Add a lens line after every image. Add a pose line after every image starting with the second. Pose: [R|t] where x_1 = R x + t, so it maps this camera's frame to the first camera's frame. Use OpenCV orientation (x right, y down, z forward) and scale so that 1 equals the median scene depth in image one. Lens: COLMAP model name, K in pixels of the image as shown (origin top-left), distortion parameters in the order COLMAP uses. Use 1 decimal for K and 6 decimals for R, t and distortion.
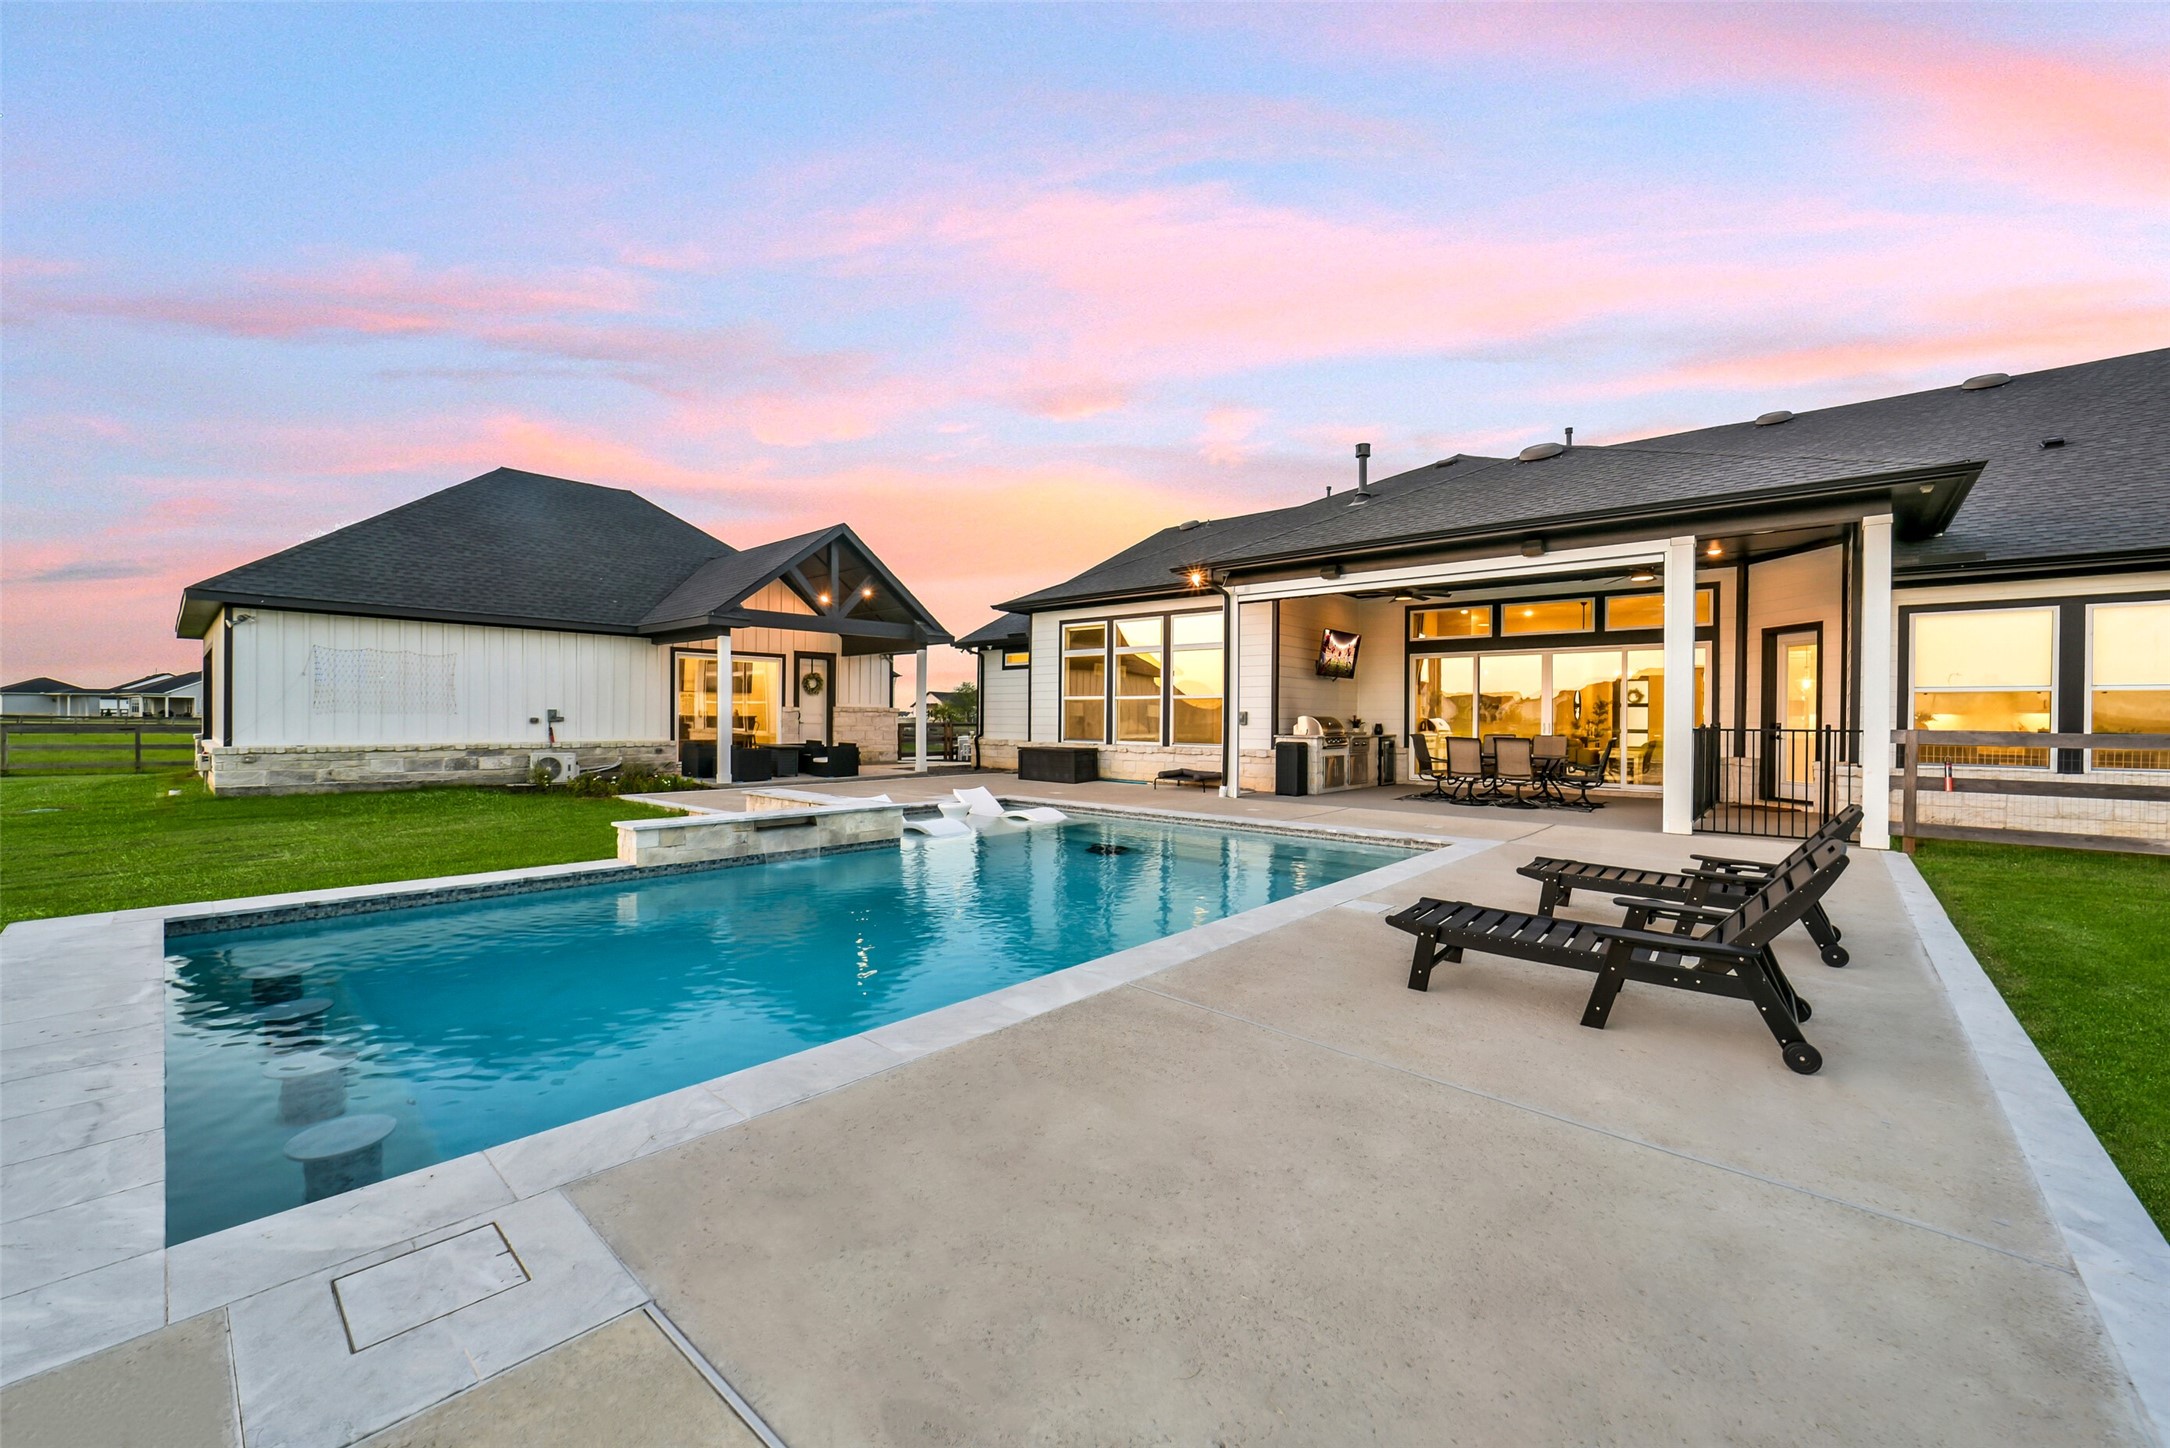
lens RADIAL K [[865.0, 0, 1069.6], [0, 865.0, 717.2], [0, 0, 1]] dist [-0.023631, -0.000123]
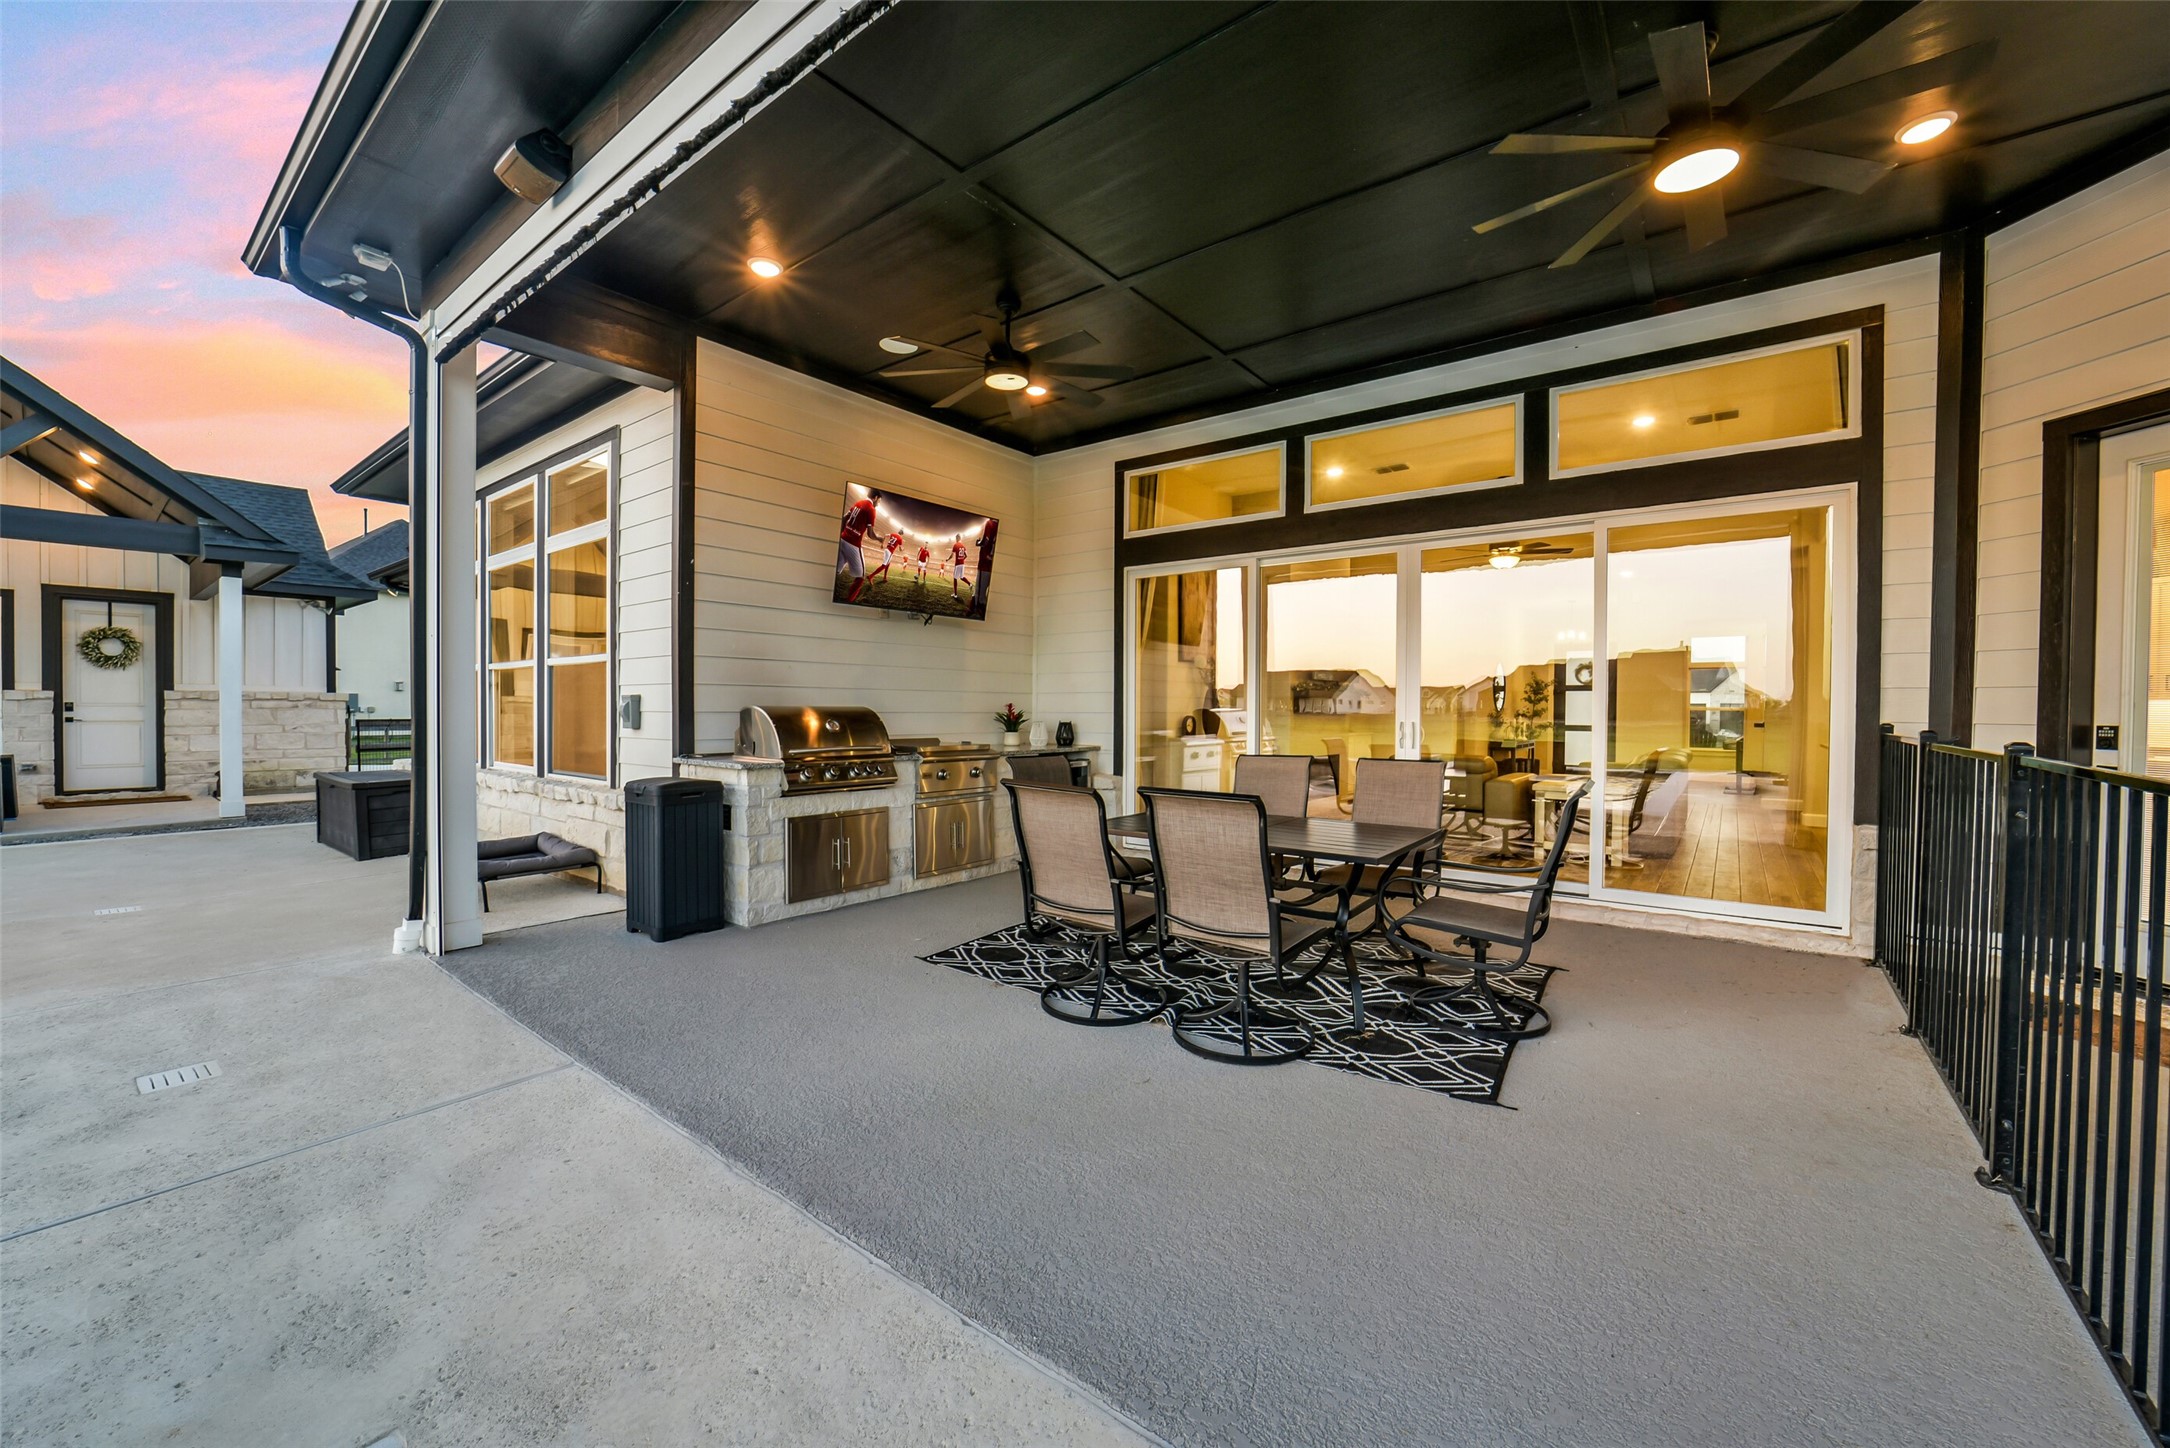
lens RADIAL K [[861.4, 0, 1066.3], [0, 861.4, 710.7], [0, 0, 1]] dist [-0.001536, -0.000170]
pose [[0.998404, -0.003010, 0.056391, 0.339814], [0.002850, 0.999992, 0.002920, 0.000537], [-0.056399, -0.002755, 0.998404, 0.550770]]
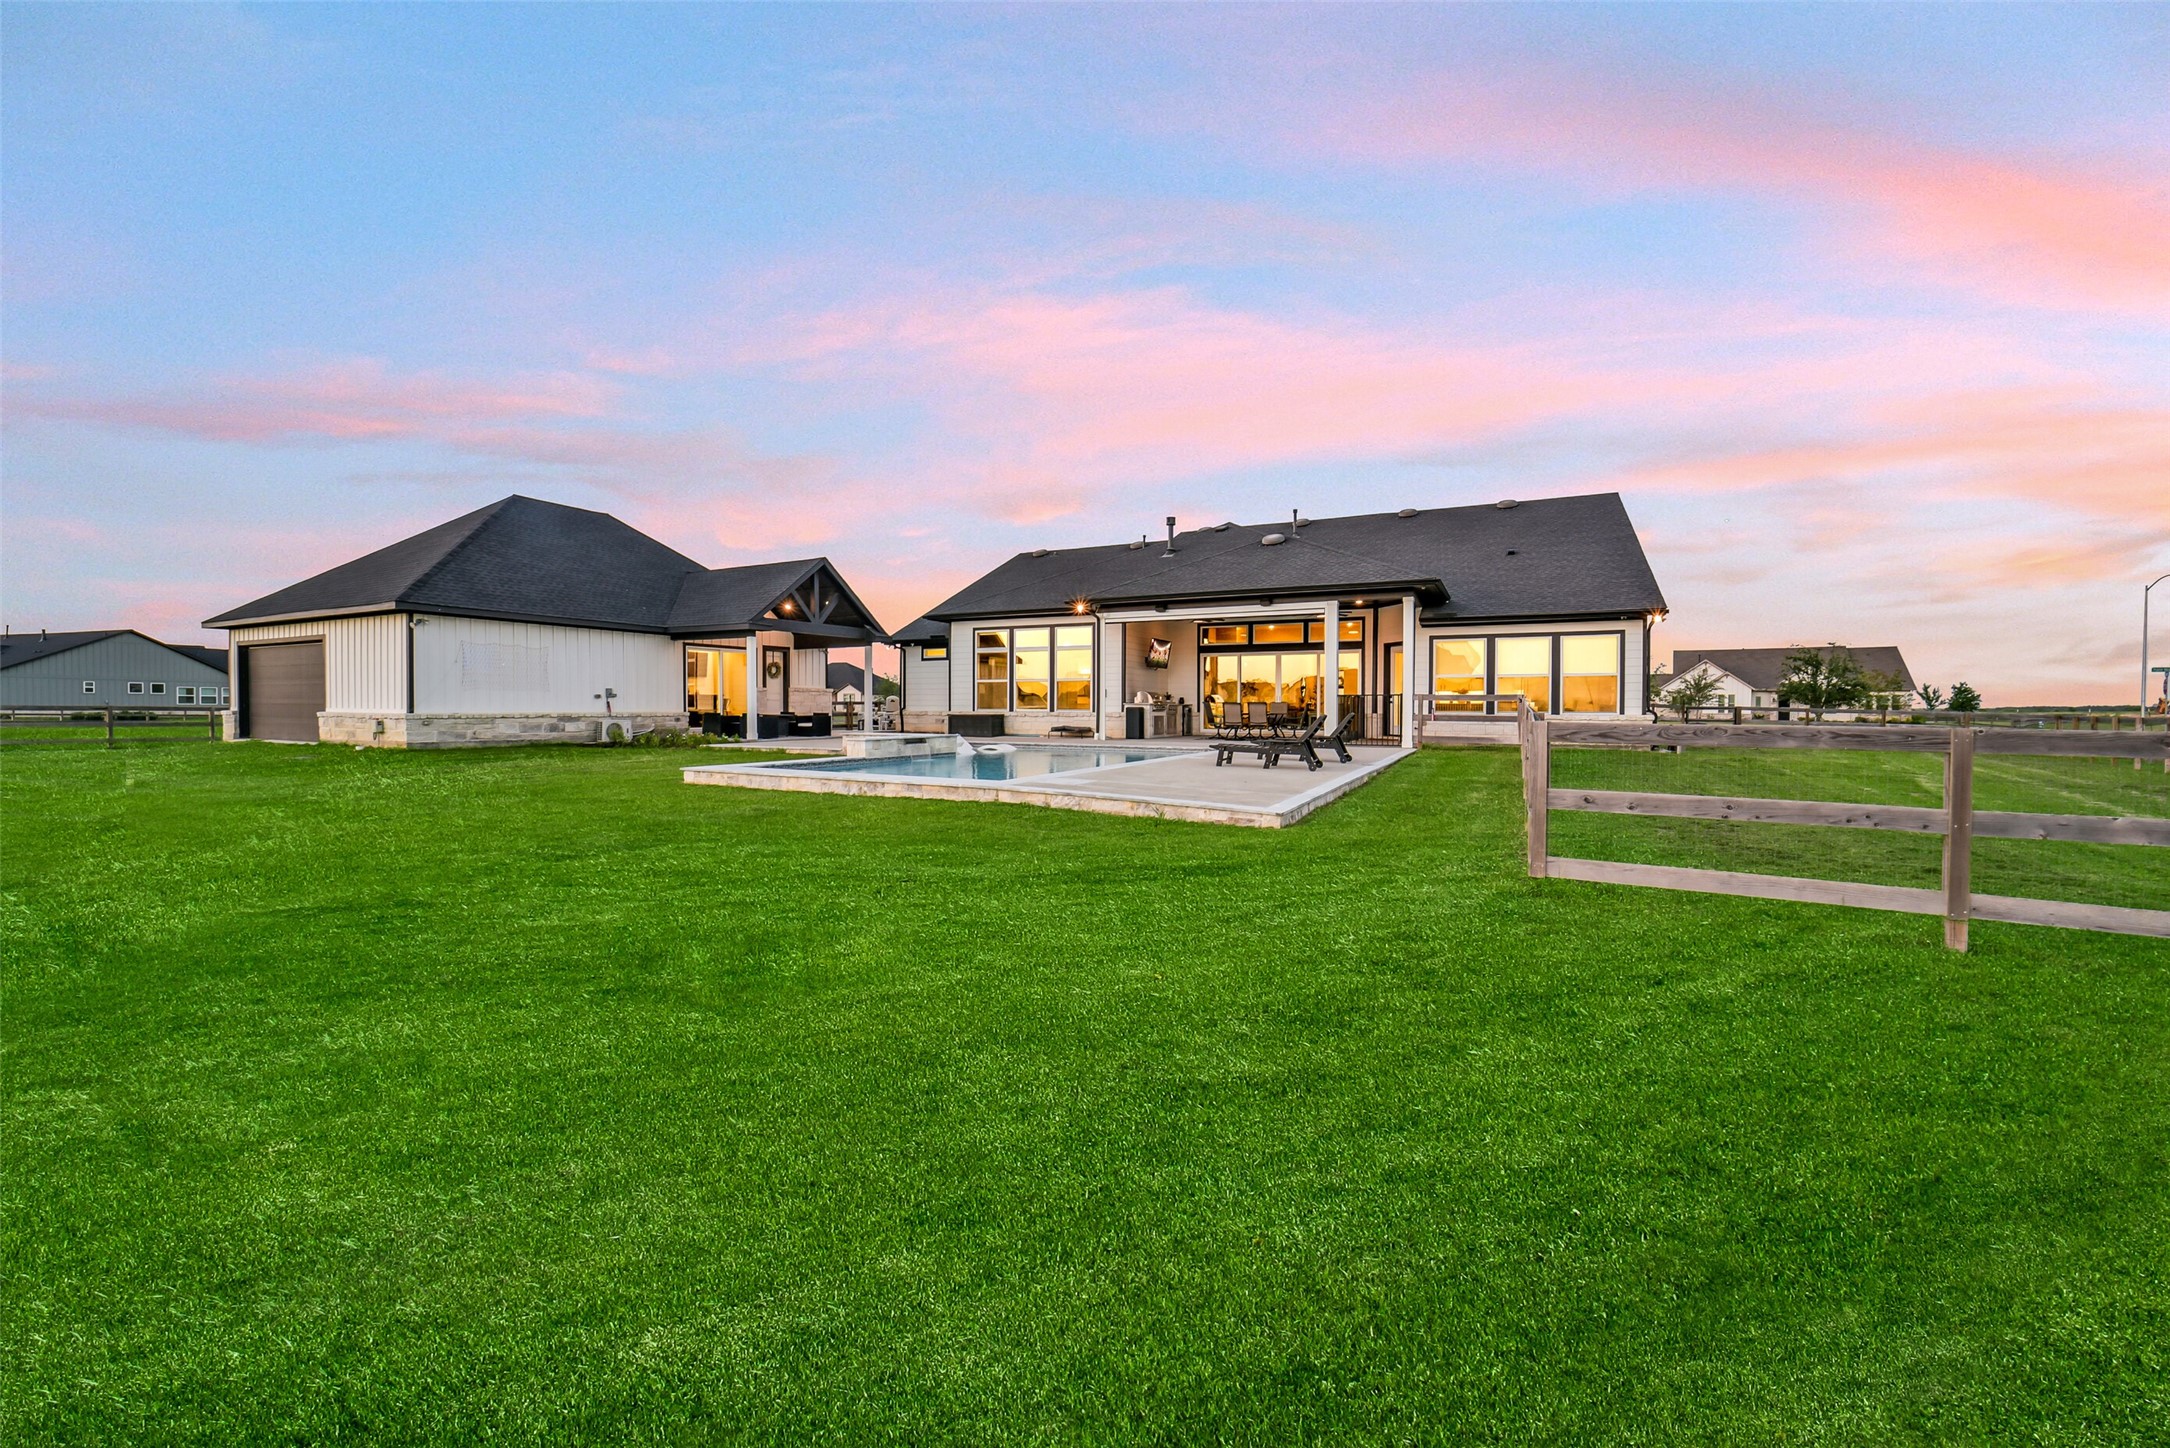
lens RADIAL K [[861.4, 0, 1066.3], [0, 861.4, 710.7], [0, 0, 1]] dist [-0.001536, -0.000170]
pose [[0.971391, -0.006102, 0.237409, -0.225369], [0.004321, 0.999958, 0.008021, 0.018548], [-0.237448, -0.006766, 0.971377, -0.490401]]
